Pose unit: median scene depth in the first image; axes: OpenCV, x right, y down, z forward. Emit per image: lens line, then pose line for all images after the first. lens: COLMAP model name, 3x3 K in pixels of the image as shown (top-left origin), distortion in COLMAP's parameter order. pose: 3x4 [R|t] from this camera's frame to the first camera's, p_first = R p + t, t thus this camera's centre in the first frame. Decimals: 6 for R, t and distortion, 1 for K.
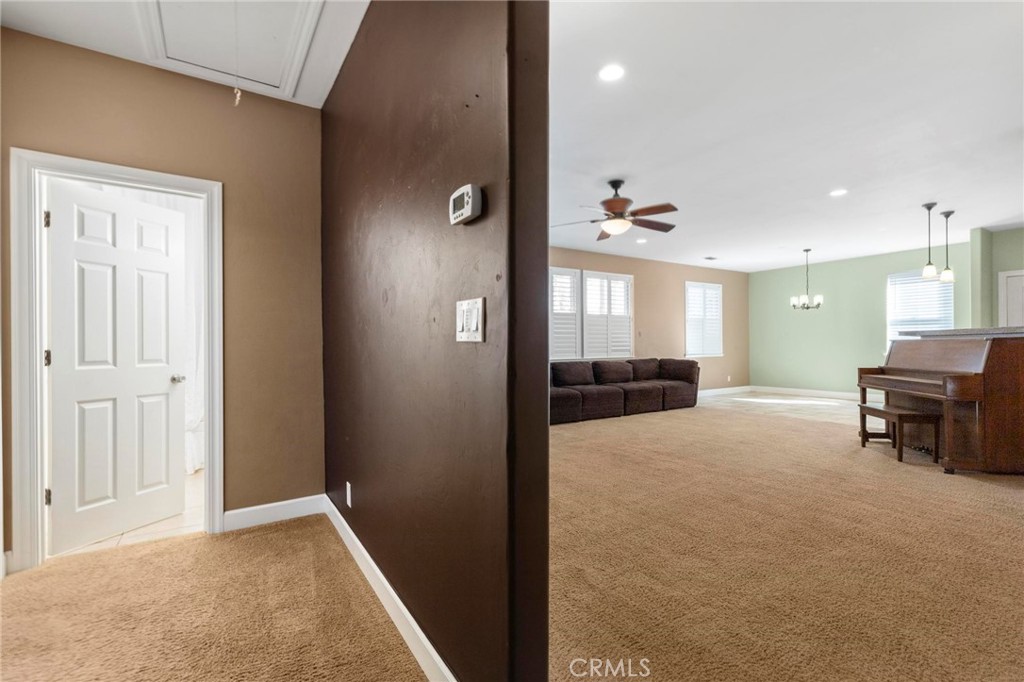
lens RADIAL K [[457.9, 0, 516.9], [0, 457.9, 348.4], [0, 0, 1]] dist [0.000120, -0.000002]
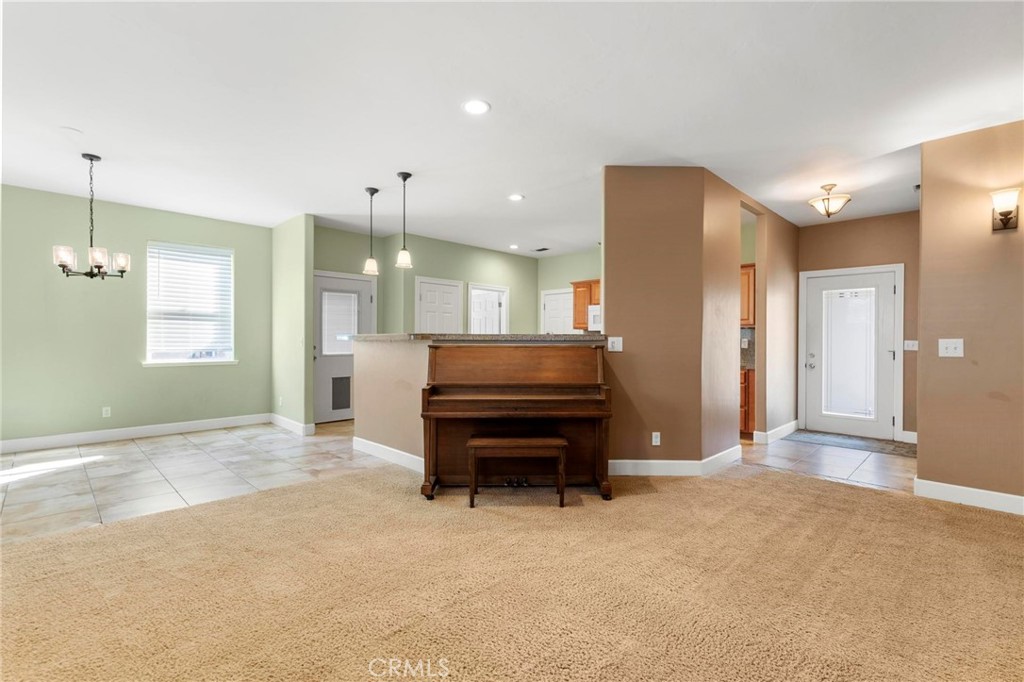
lens RADIAL K [[461.8, 0, 516.9], [0, 461.8, 342.5], [0, 0, 1]] dist [0.006929, -0.000073]
pose [[-0.219797, 0.000372, 0.975546, 0.076524], [0.003421, 0.999994, 0.000389, -0.022502], [-0.975540, 0.003423, -0.219797, 0.974165]]
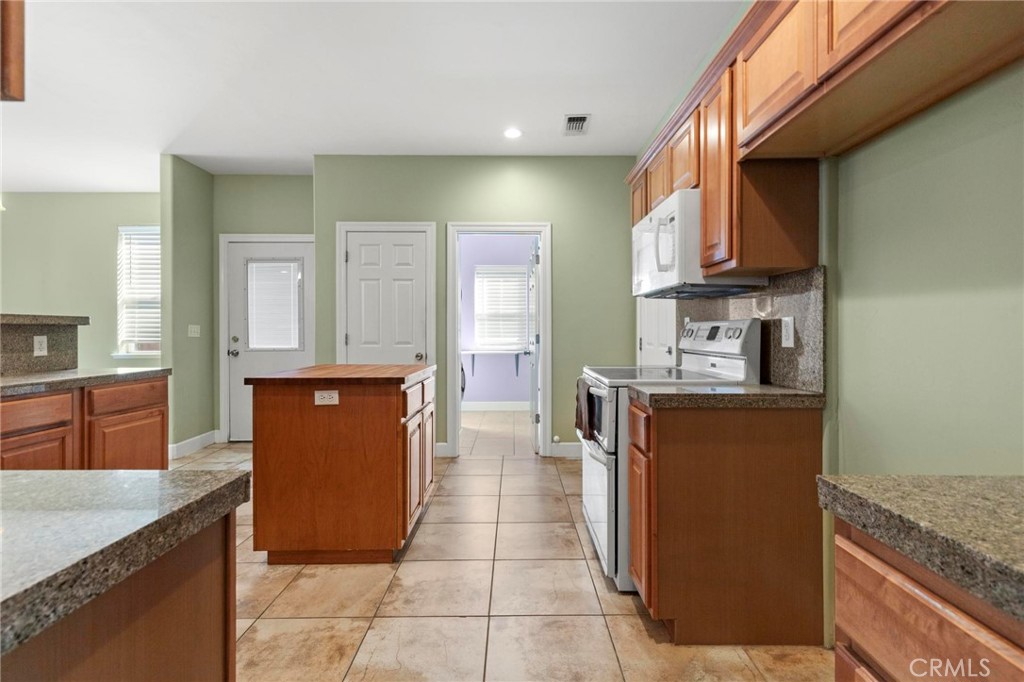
lens RADIAL K [[463.3, 0, 516.7], [0, 463.3, 331.9], [0, 0, 1]] dist [0.003994, -0.000135]
pose [[0.530734, 0.005854, 0.847518, 0.861360], [0.005068, 0.999936, -0.010081, -0.012638], [-0.847523, 0.009645, 0.530670, 0.311802]]
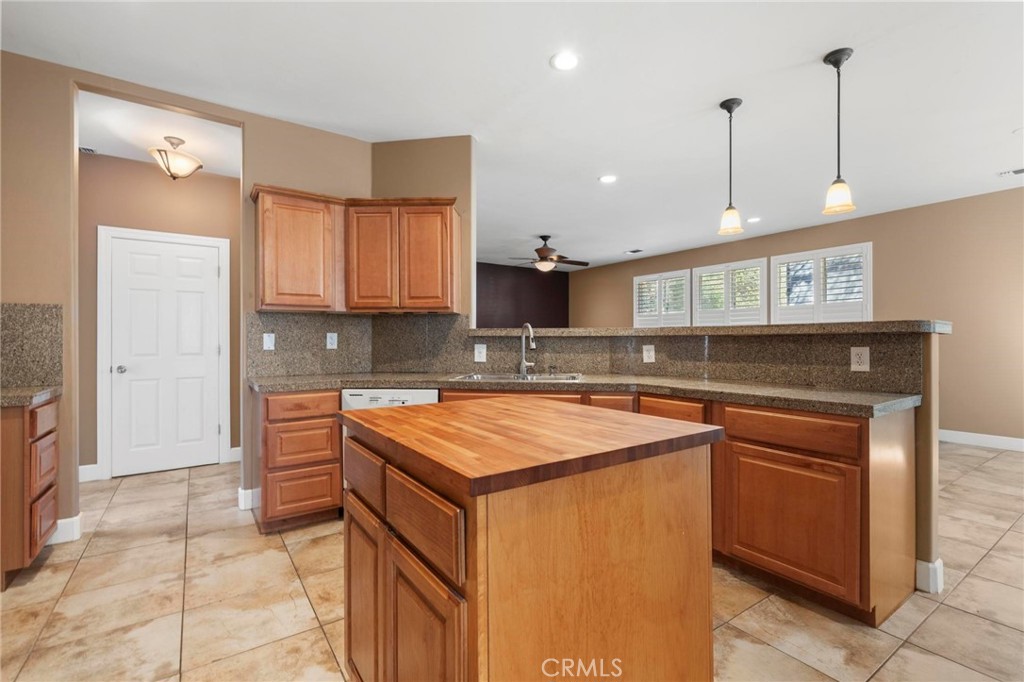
lens RADIAL K [[463.1, 0, 518.9], [0, 463.1, 337.5], [0, 0, 1]] dist [0.005046, 0.000248]
pose [[0.042104, -0.000518, -0.999113, 1.437220], [-0.005622, 0.999984, -0.000755, -0.023008], [0.999097, 0.005649, 0.042100, 0.707571]]
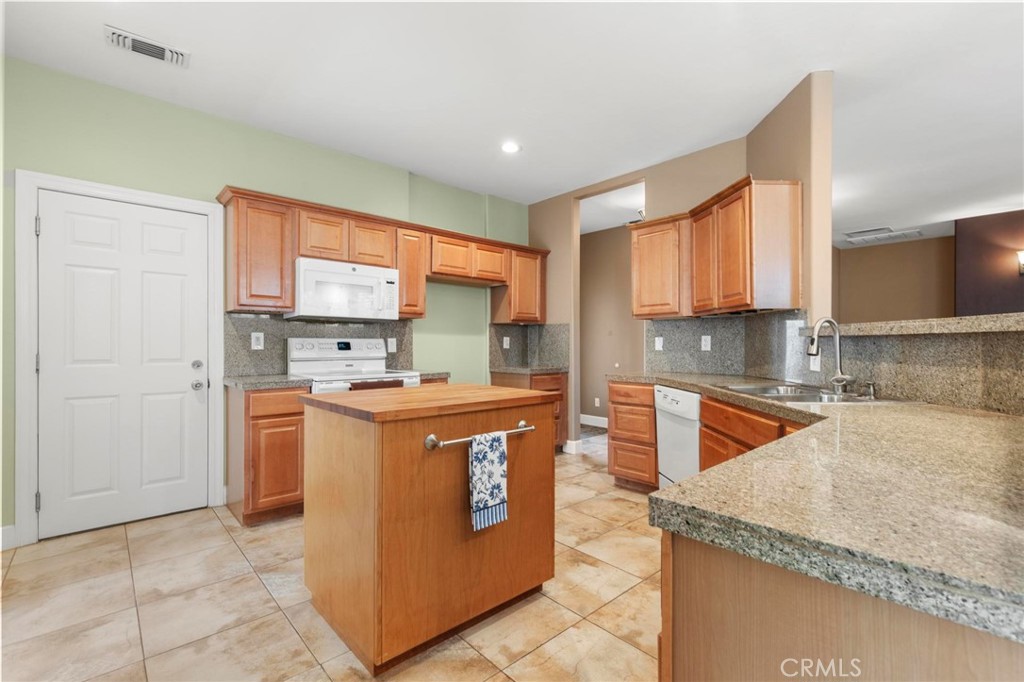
lens RADIAL K [[461.8, 0, 516.9], [0, 461.8, 342.5], [0, 0, 1]] dist [0.006929, -0.000073]
pose [[-0.985573, 0.004944, -0.169181, 1.180582], [0.004401, 0.999984, 0.003587, -0.021914], [0.169196, 0.002791, -0.985579, 1.100810]]
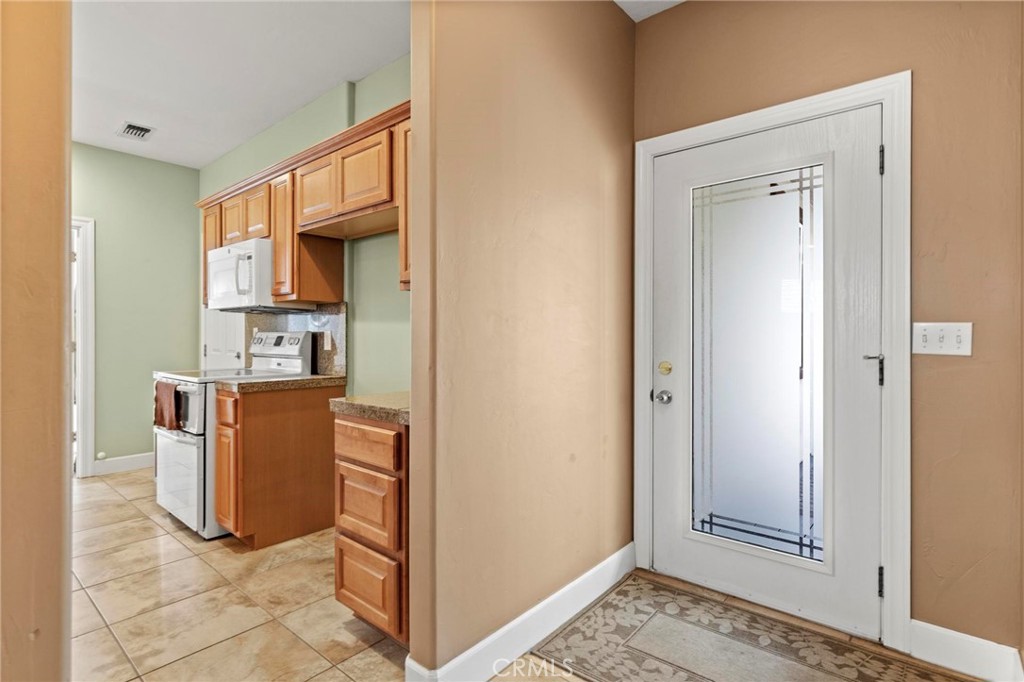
lens RADIAL K [[499.6, 0, 516.8], [0, 499.6, 338.9], [0, 0, 1]] dist [-0.002212, 0.000054]
pose [[-0.301070, 0.002756, 0.953598, 0.633178], [0.008418, 0.999965, -0.000232, -0.014862], [-0.953565, 0.007957, -0.301083, 0.288960]]
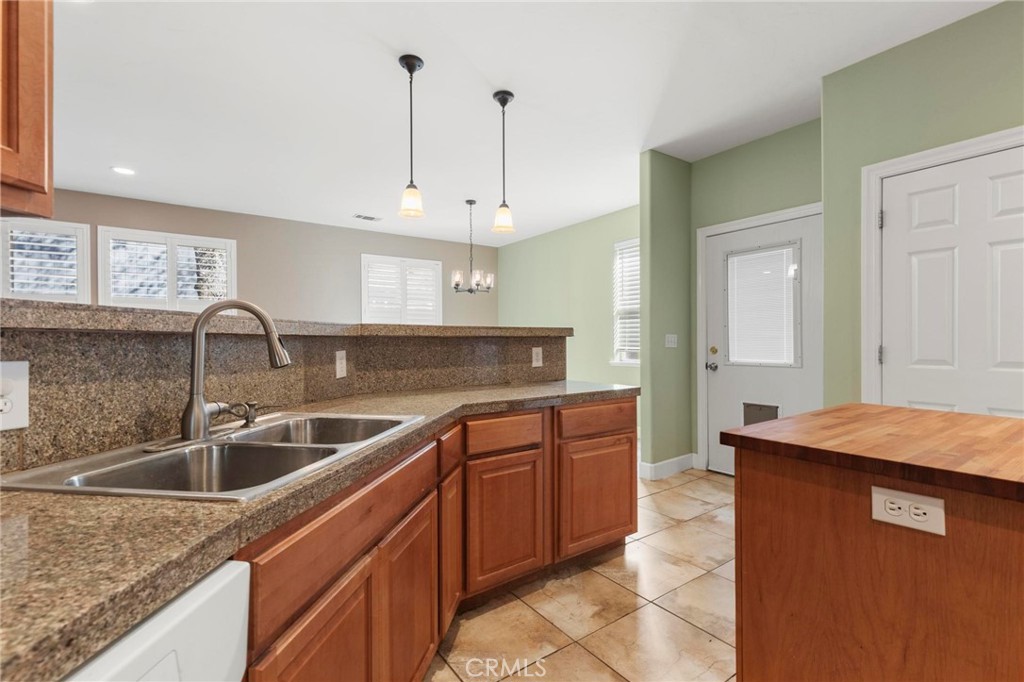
lens RADIAL K [[460.3, 0, 516.4], [0, 460.3, 342.6], [0, 0, 1]] dist [0.004009, -0.000039]
pose [[0.998553, 0.001268, 0.053757, 0.967282], [-0.001091, 0.999994, -0.003324, -0.019892], [-0.053760, 0.003261, 0.998549, 0.509616]]
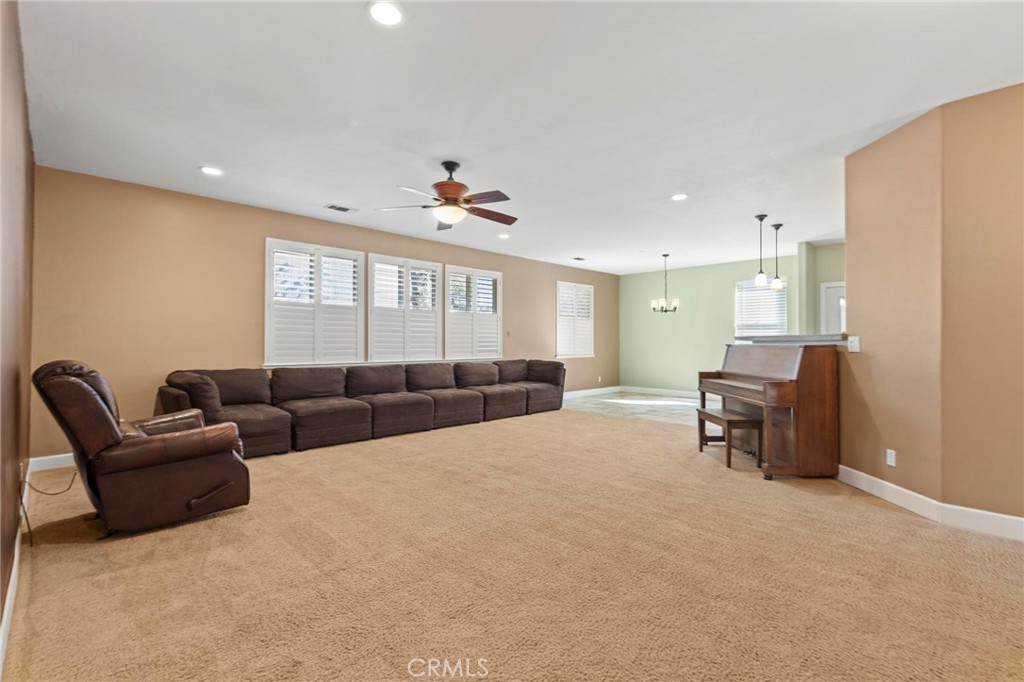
lens RADIAL K [[461.8, 0, 516.9], [0, 461.8, 342.5], [0, 0, 1]] dist [0.006929, -0.000073]
pose [[0.977624, 0.011731, 0.210030, 0.131792], [-0.010401, 0.999918, -0.007435, -0.010674], [-0.210100, 0.005084, 0.977667, 0.082930]]
